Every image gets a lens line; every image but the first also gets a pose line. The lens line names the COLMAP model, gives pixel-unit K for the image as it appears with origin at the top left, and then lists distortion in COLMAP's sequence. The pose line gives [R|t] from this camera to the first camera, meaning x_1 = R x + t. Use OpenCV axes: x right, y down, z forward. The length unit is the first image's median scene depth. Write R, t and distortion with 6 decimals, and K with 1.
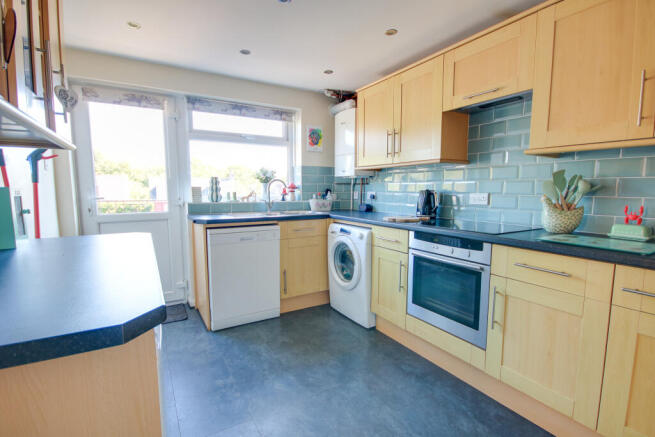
lens RADIAL K [[311.2, 0, 326.8], [0, 311.2, 223.3], [0, 0, 1]] dist [-0.002554, -0.000120]
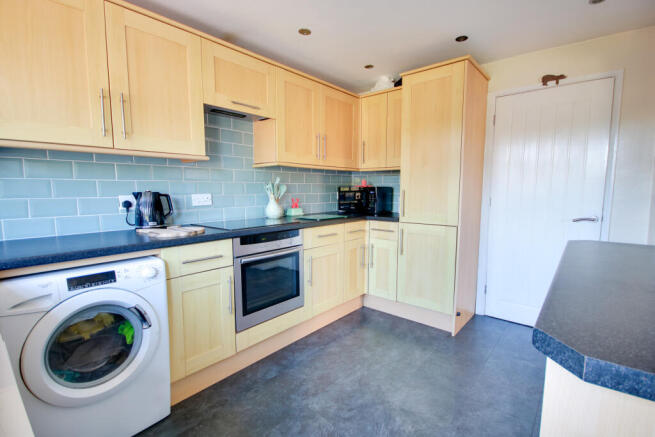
lens RADIAL K [[311.2, 0, 326.8], [0, 311.2, 223.3], [0, 0, 1]] dist [-0.002554, -0.000120]
pose [[-0.325859, -0.108035, 0.939225, -0.649645], [0.106008, 0.983009, 0.149850, -0.123744], [-0.939456, 0.148395, -0.308870, 1.056035]]
